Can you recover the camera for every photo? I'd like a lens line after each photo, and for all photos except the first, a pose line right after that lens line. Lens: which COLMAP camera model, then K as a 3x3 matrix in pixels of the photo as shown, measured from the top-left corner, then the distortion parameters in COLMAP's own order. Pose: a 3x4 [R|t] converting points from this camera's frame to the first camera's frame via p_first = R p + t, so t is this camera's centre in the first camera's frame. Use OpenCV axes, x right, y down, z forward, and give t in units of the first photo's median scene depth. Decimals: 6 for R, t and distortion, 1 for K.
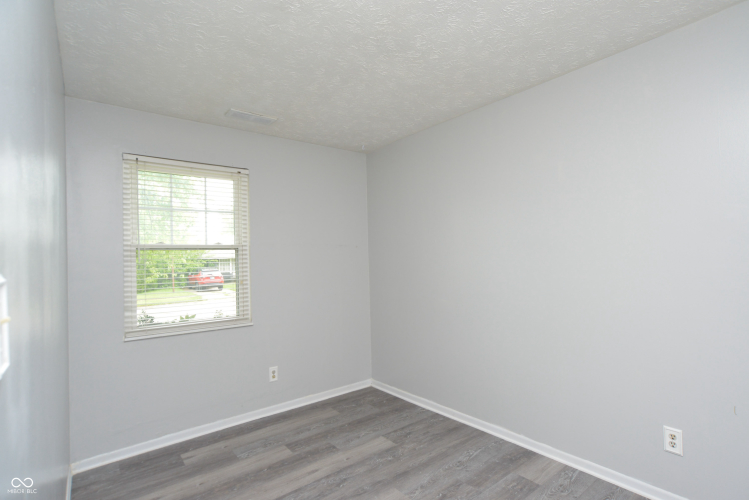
lens RADIAL K [[378.9, 0, 378.8], [0, 378.9, 252.2], [0, 0, 1]] dist [-0.004009, 0.010942]
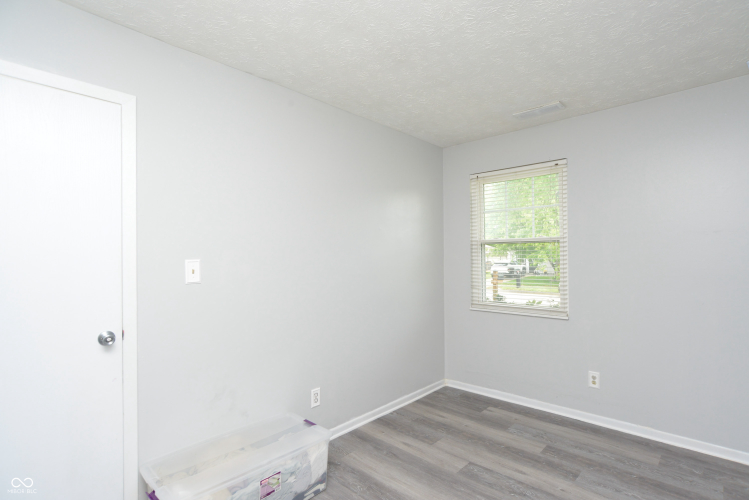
lens RADIAL K [[378.9, 0, 377.4], [0, 378.9, 252.4], [0, 0, 1]] dist [-0.004009, 0.010942]
pose [[0.139158, 0.014975, -0.990157, 0.658004], [0.027752, 0.999434, 0.019016, -0.013650], [0.989881, -0.030125, 0.138664, 0.462774]]
